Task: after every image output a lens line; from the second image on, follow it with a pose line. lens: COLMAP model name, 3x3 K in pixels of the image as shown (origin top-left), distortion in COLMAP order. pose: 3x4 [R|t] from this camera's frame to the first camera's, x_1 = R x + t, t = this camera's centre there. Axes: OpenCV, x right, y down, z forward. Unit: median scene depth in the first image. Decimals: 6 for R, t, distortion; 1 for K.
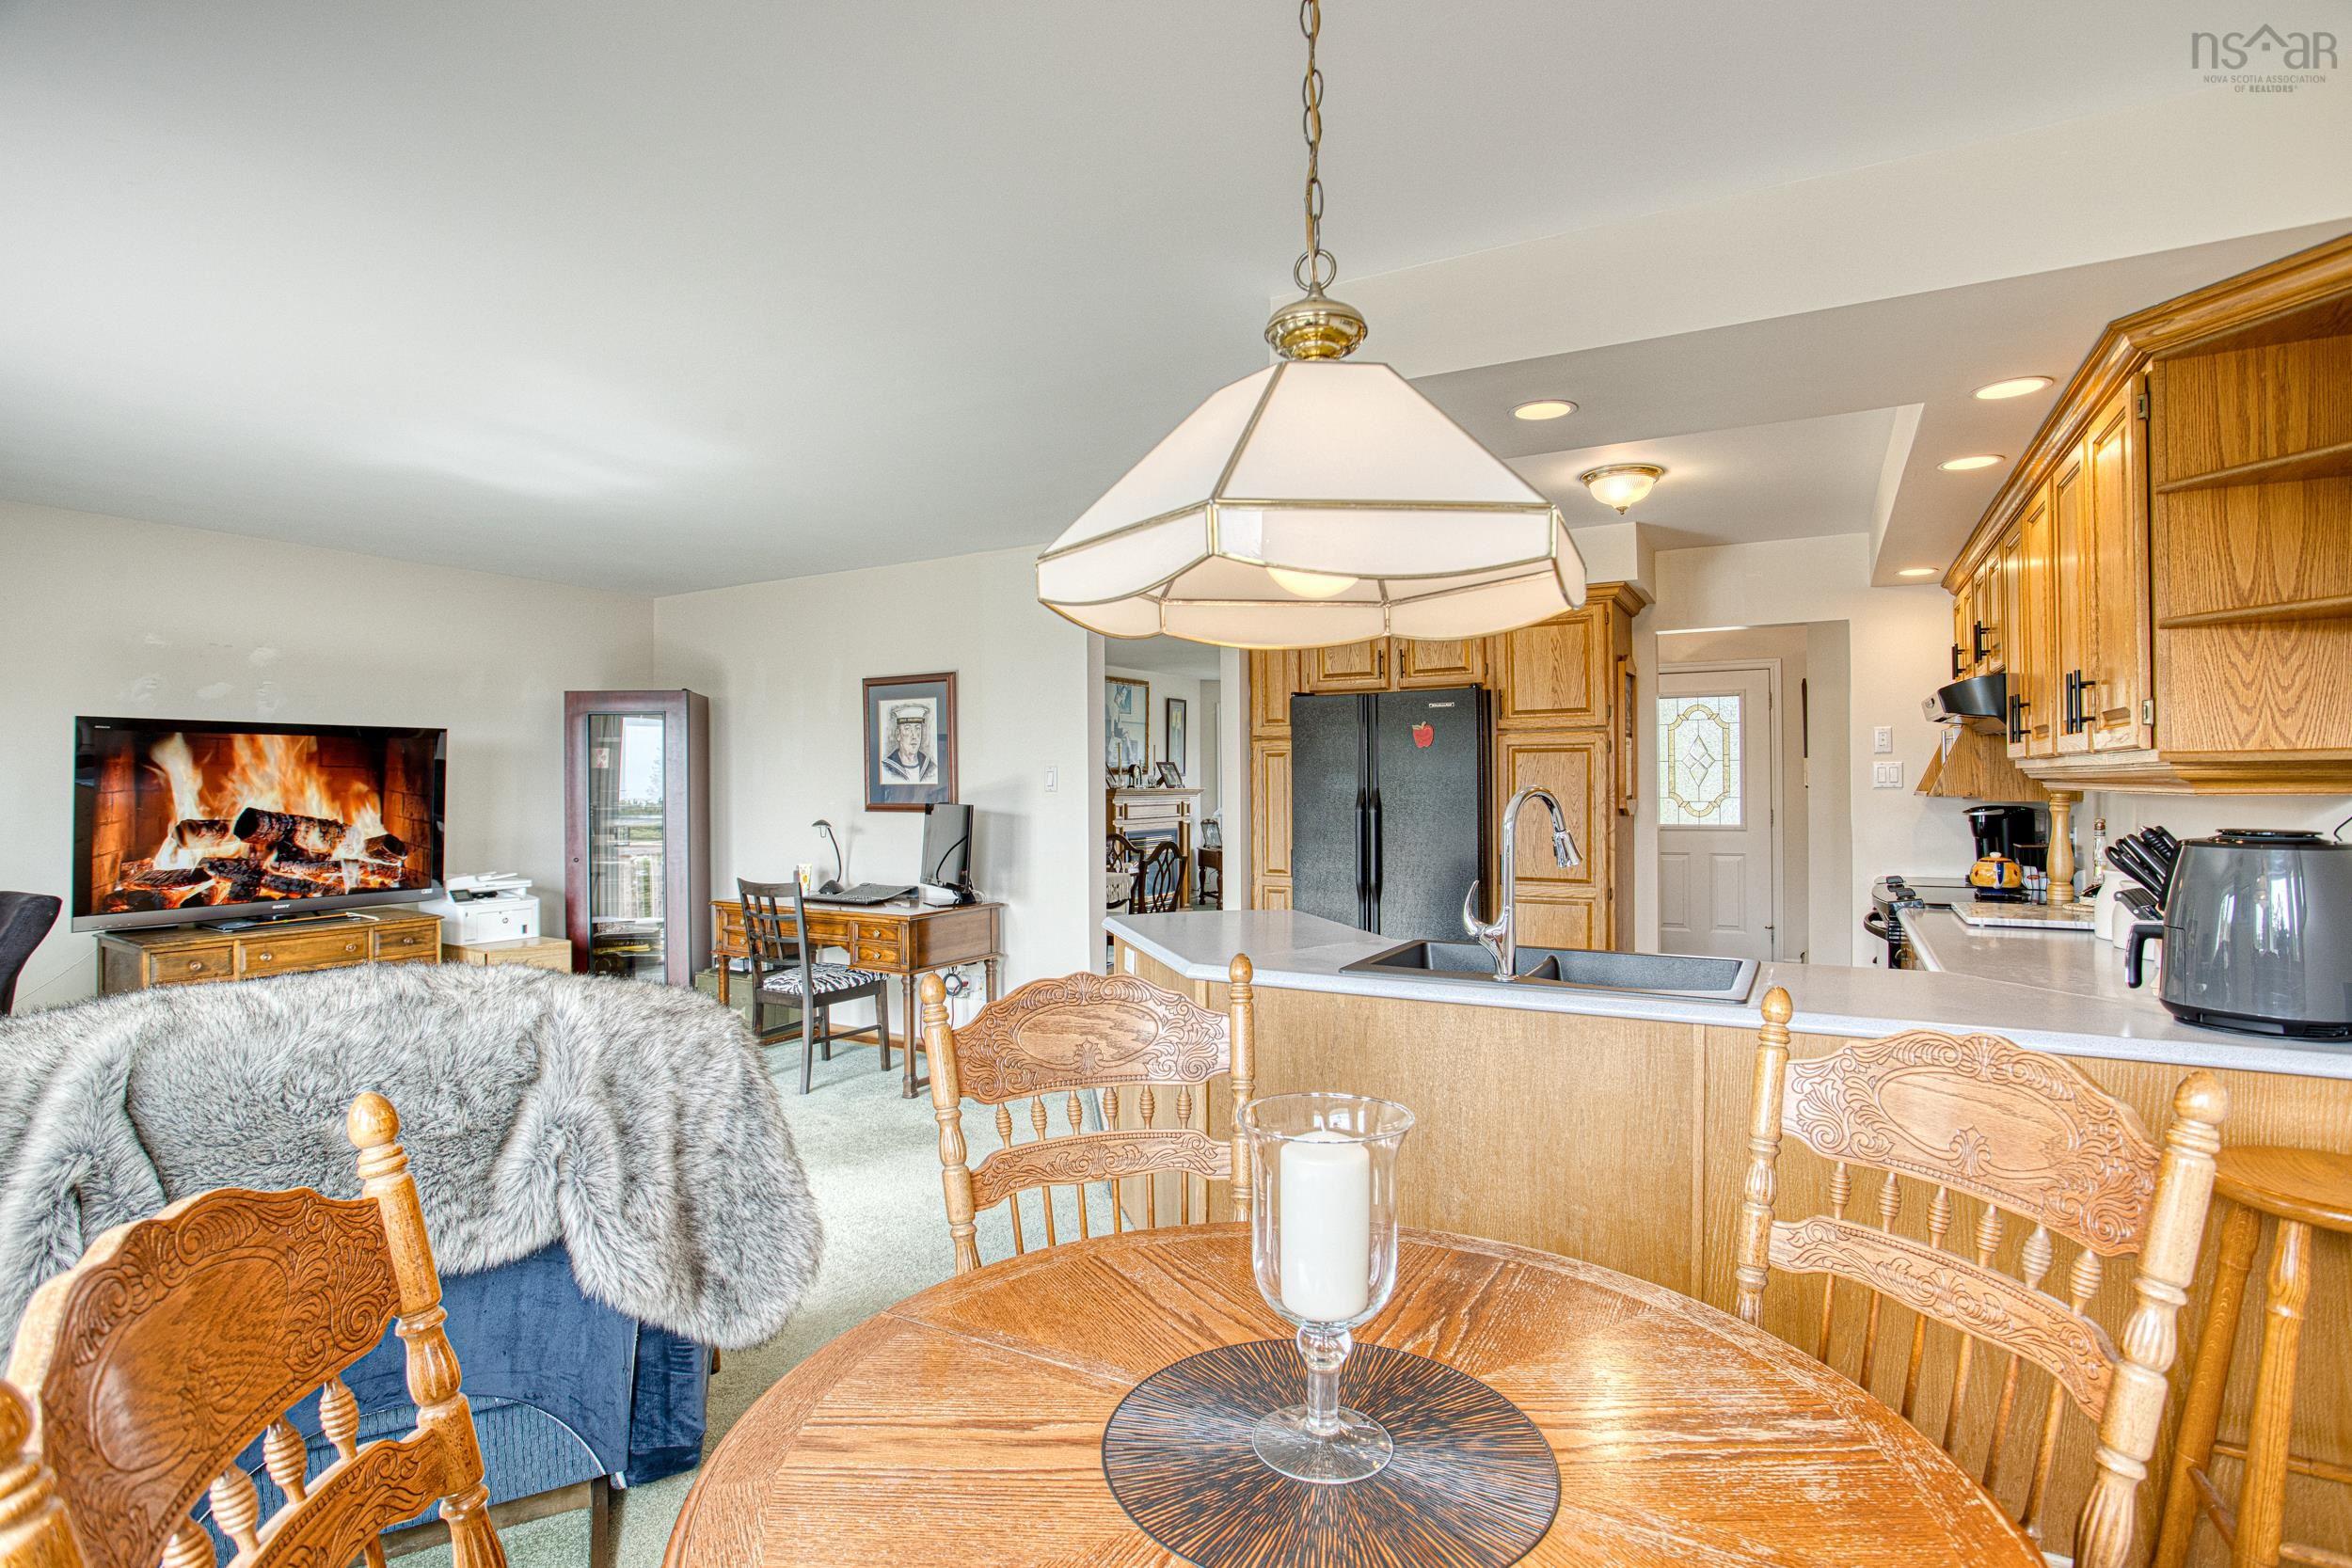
lens RADIAL K [[1151.1, 0, 1176.4], [0, 1151.1, 784.2], [0, 0, 1]] dist [-0.044836, 0.017909]
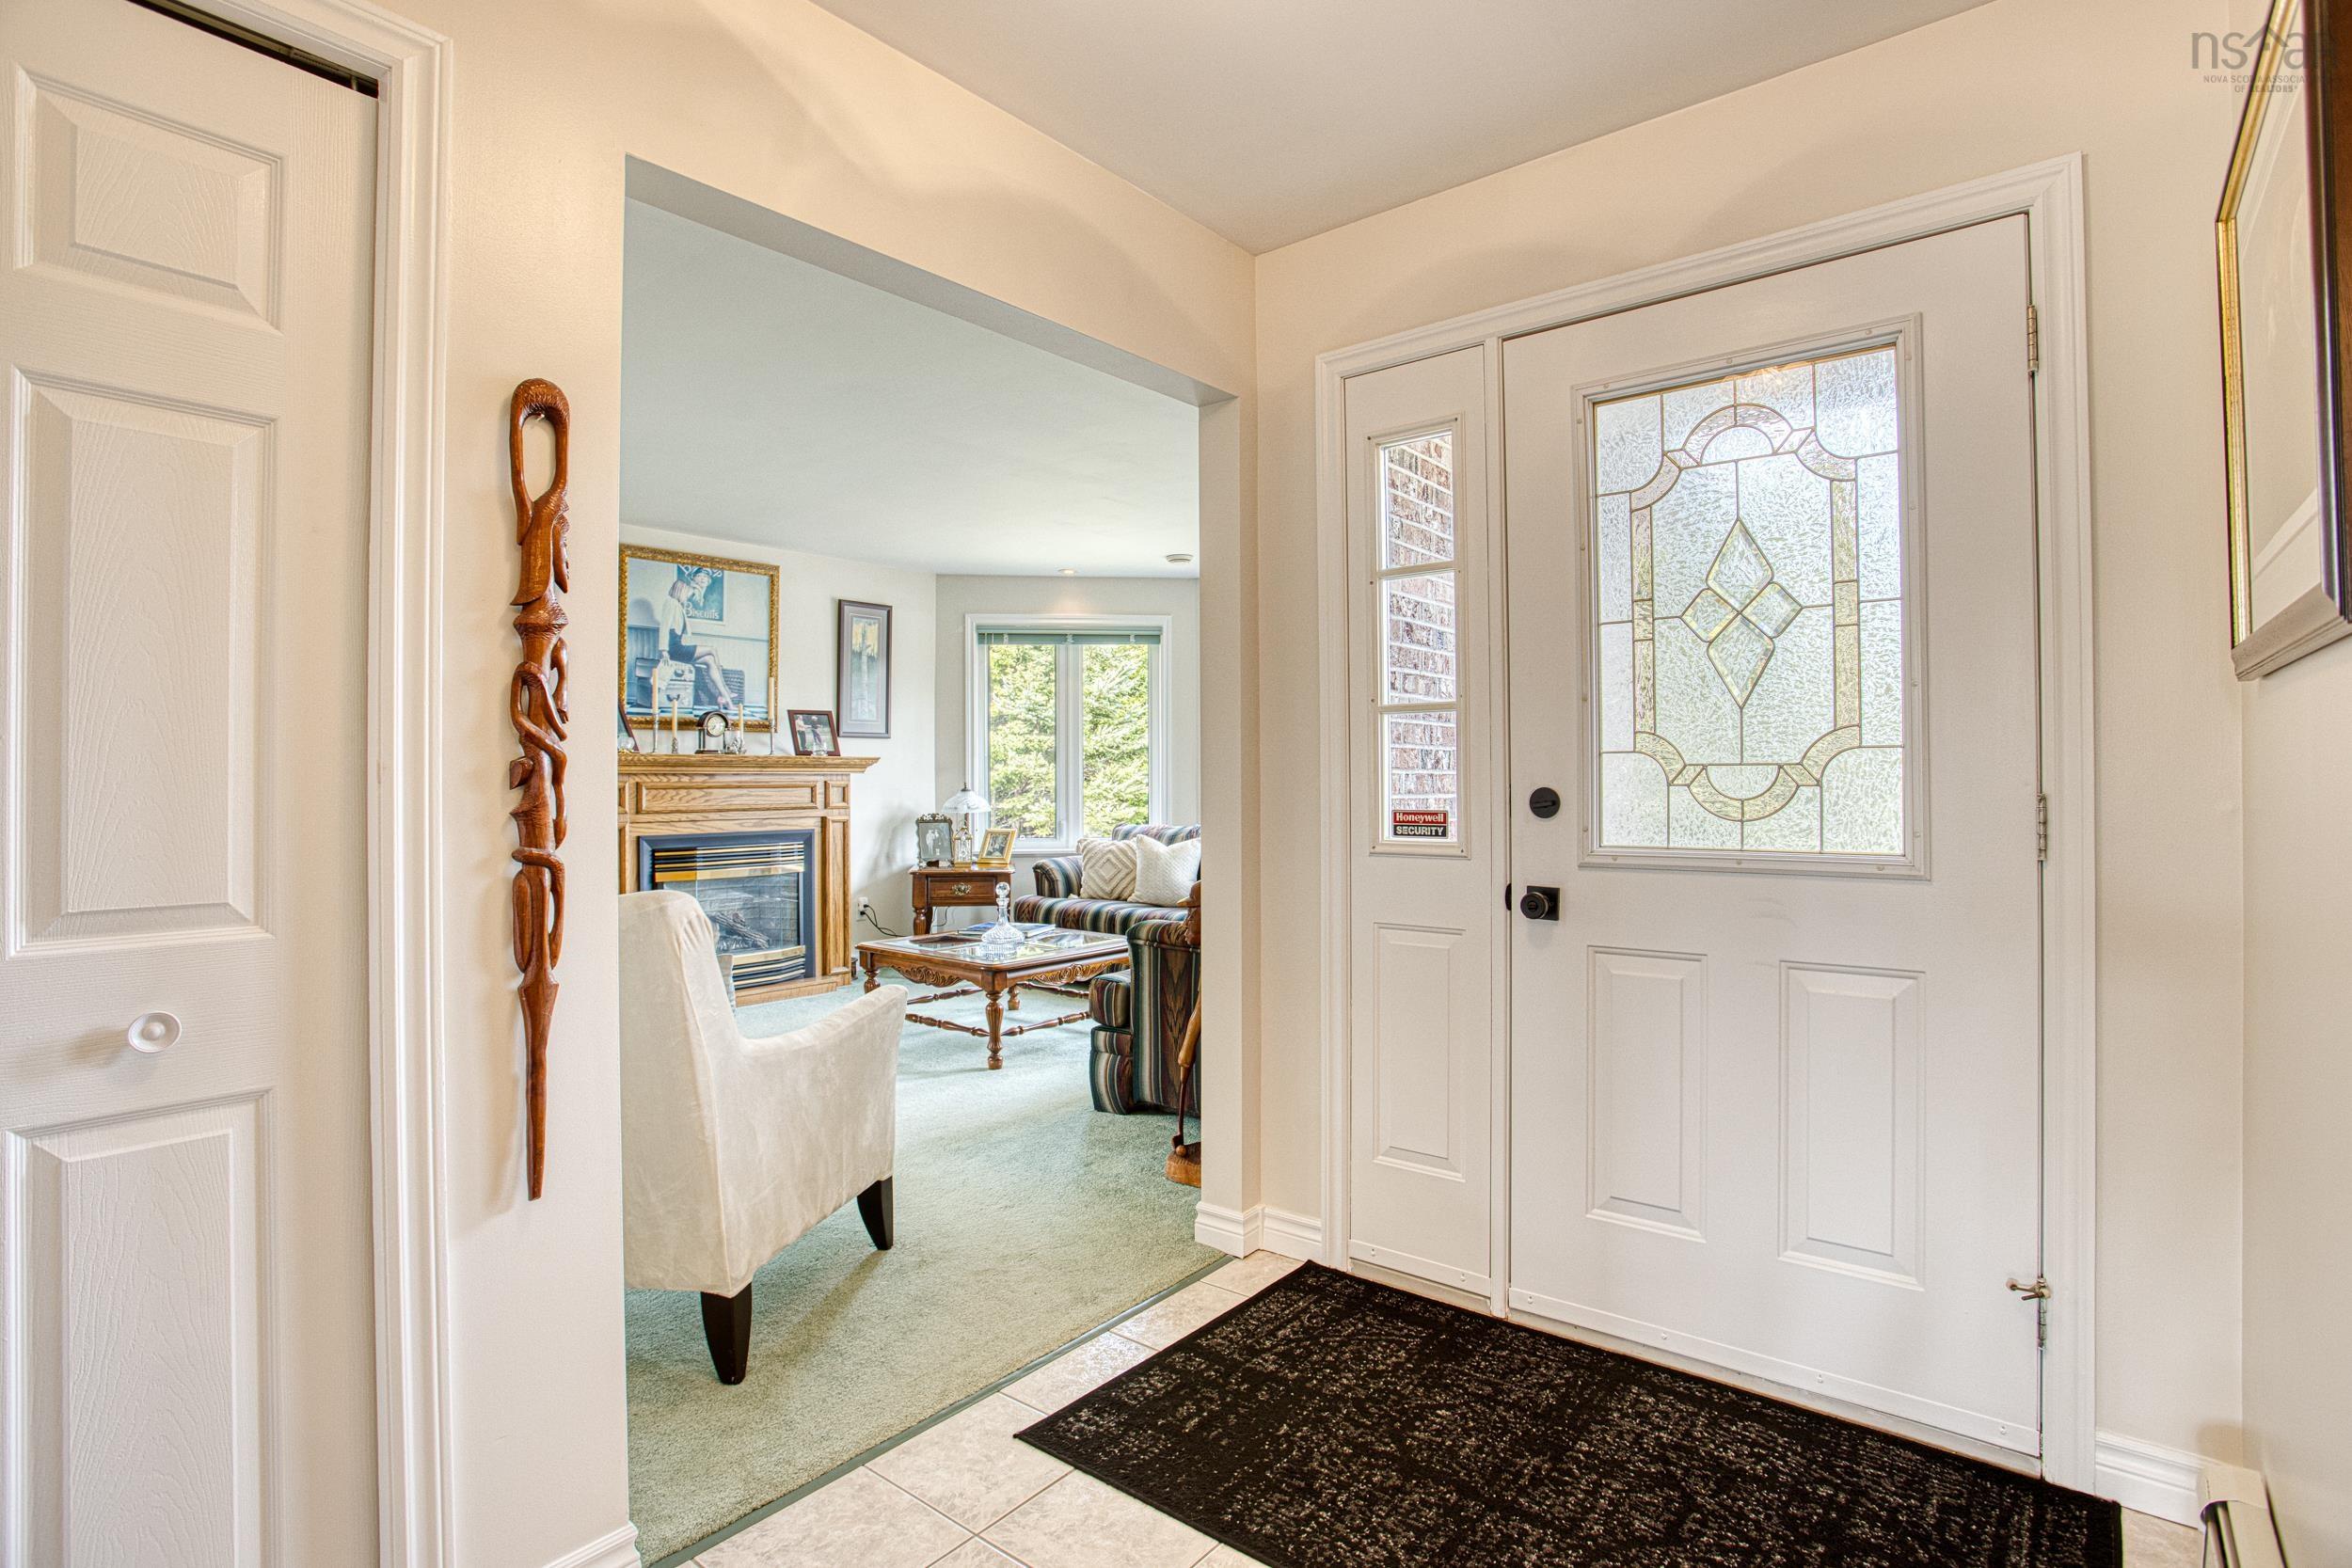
lens RADIAL K [[1151.1, 0, 1152.4], [0, 1151.1, 772.1], [0, 0, 1]] dist [-0.044836, 0.017909]
pose [[0.982935, 0.001390, -0.183947, 0.373783], [-0.002258, 0.999987, -0.004508, 0.018599], [0.183938, 0.004846, 0.982926, 0.716544]]
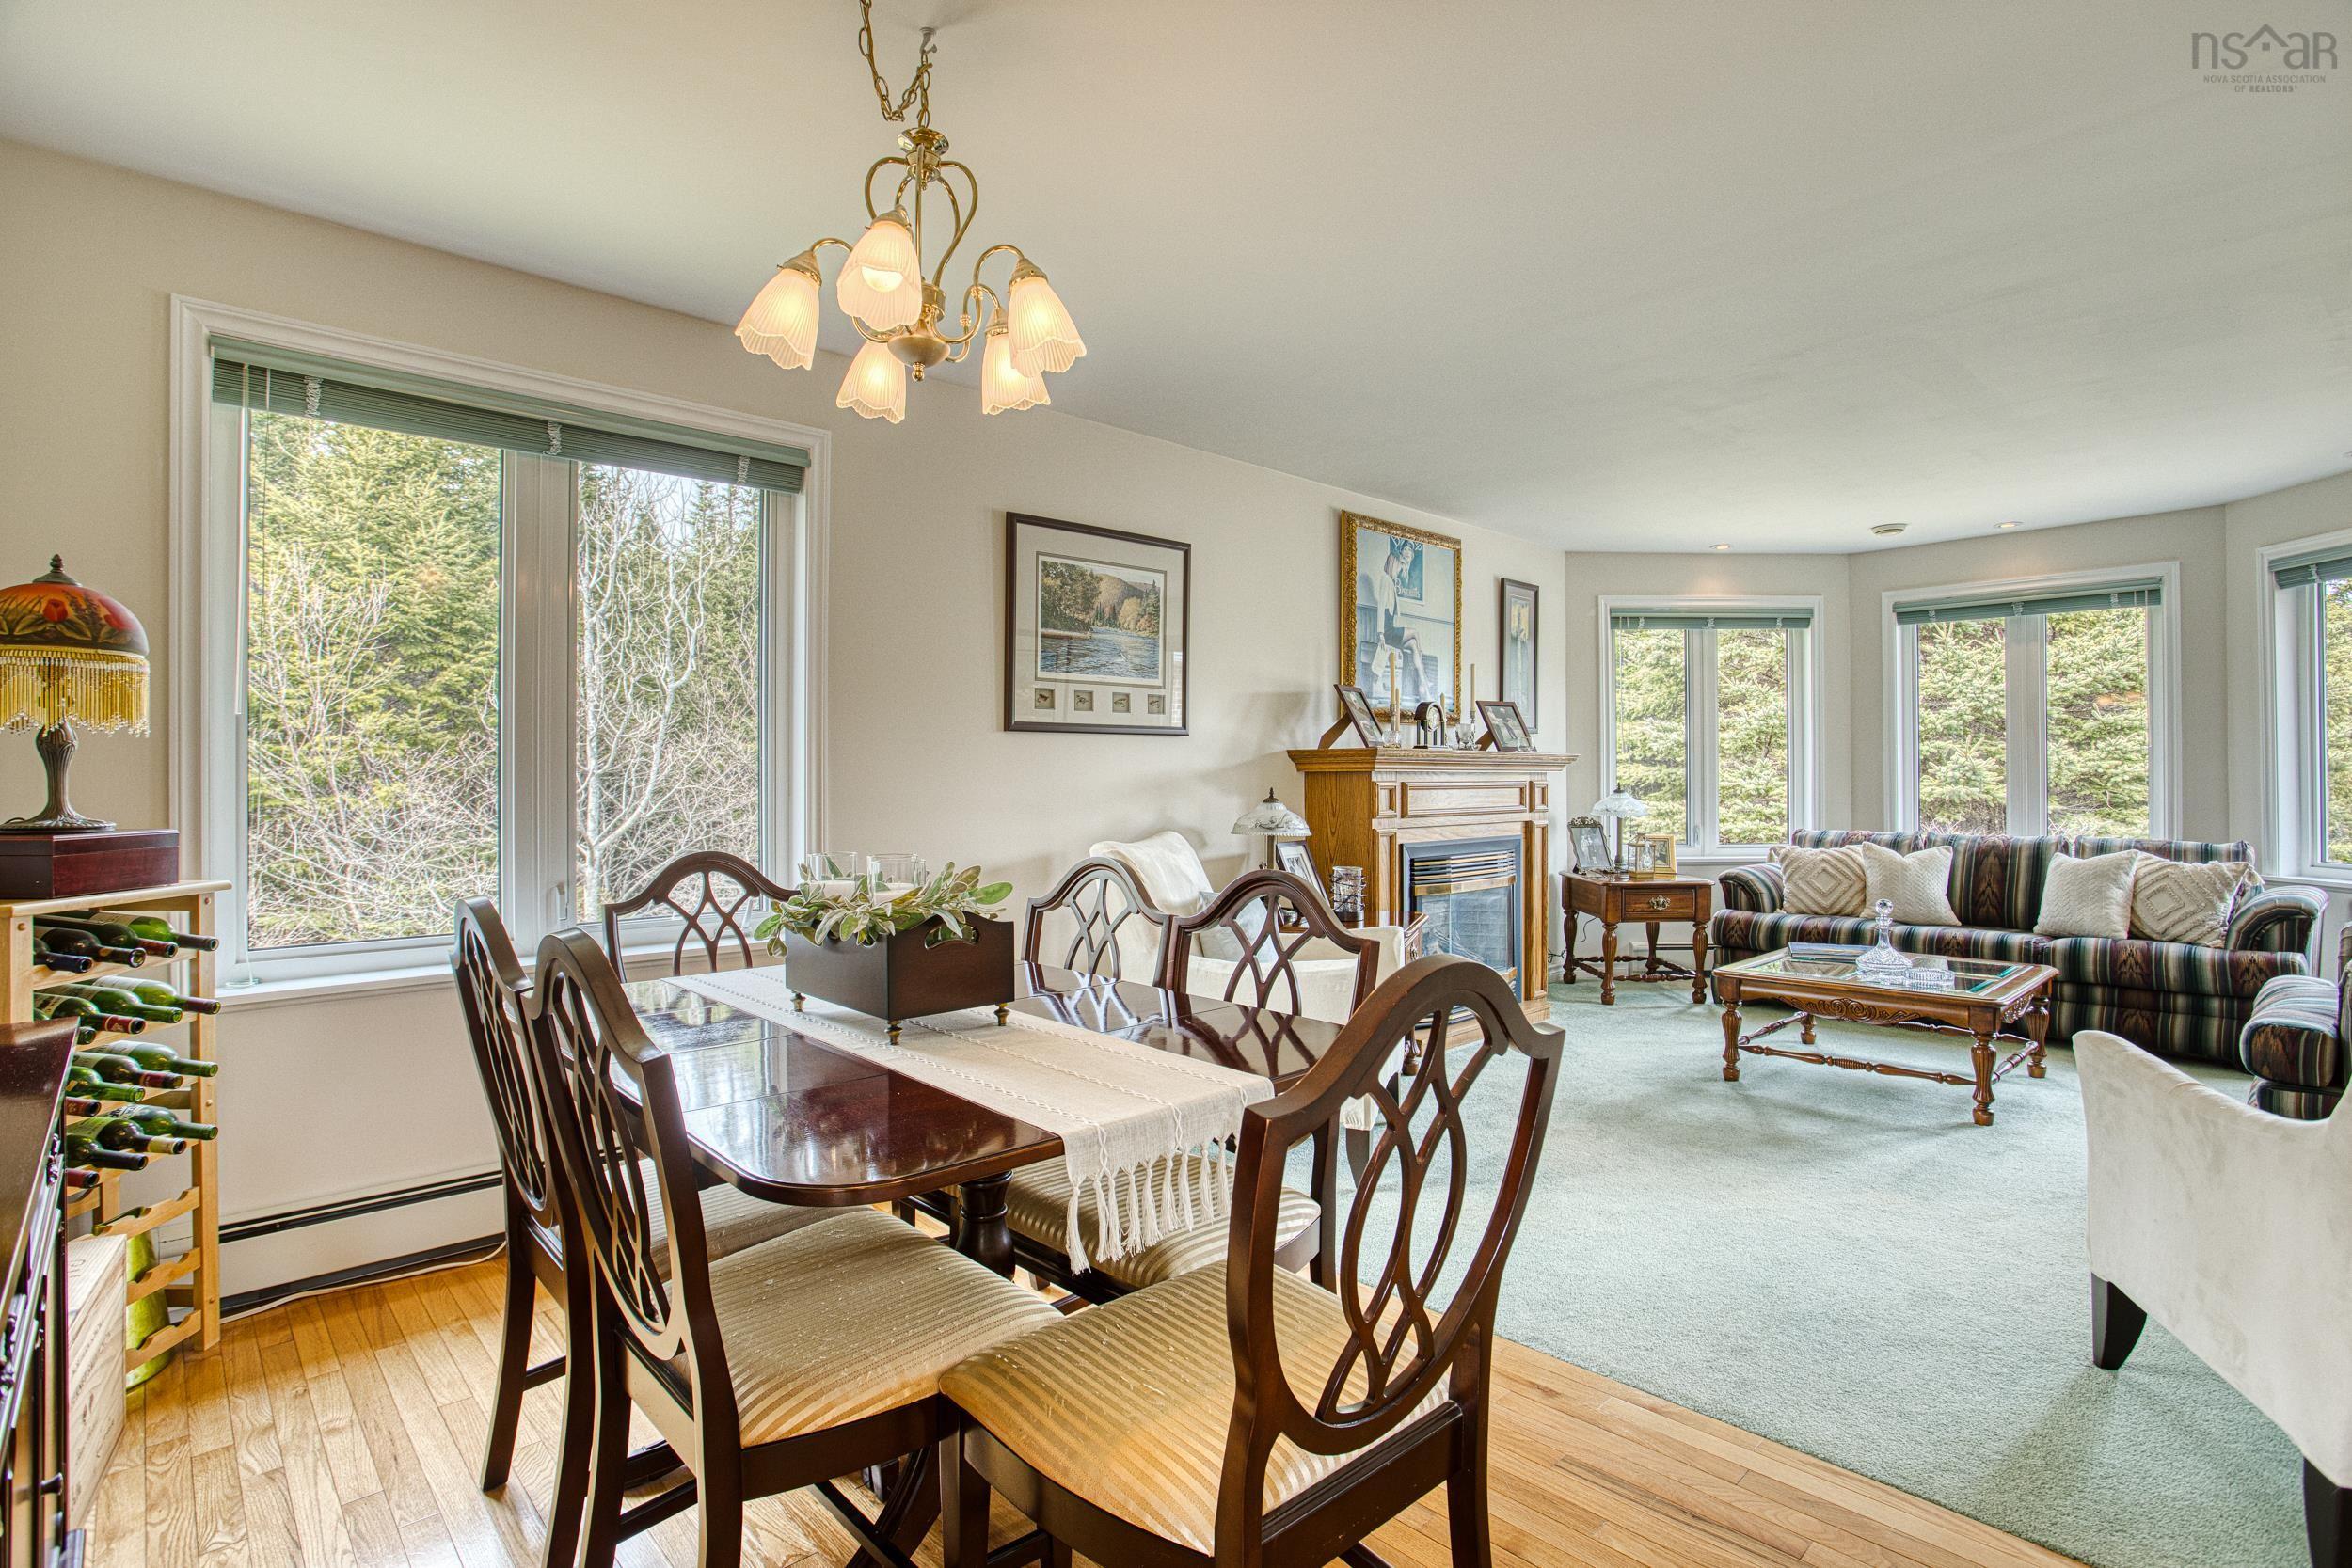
lens RADIAL K [[1151.1, 0, 1195.3], [0, 1151.1, 777.4], [0, 0, 1]] dist [-0.044836, 0.017909]
pose [[0.961969, 0.003805, -0.273133, 0.001588], [-0.004005, 0.999992, -0.000176, 0.020604], [0.273130, 0.001264, 0.961976, 0.721547]]
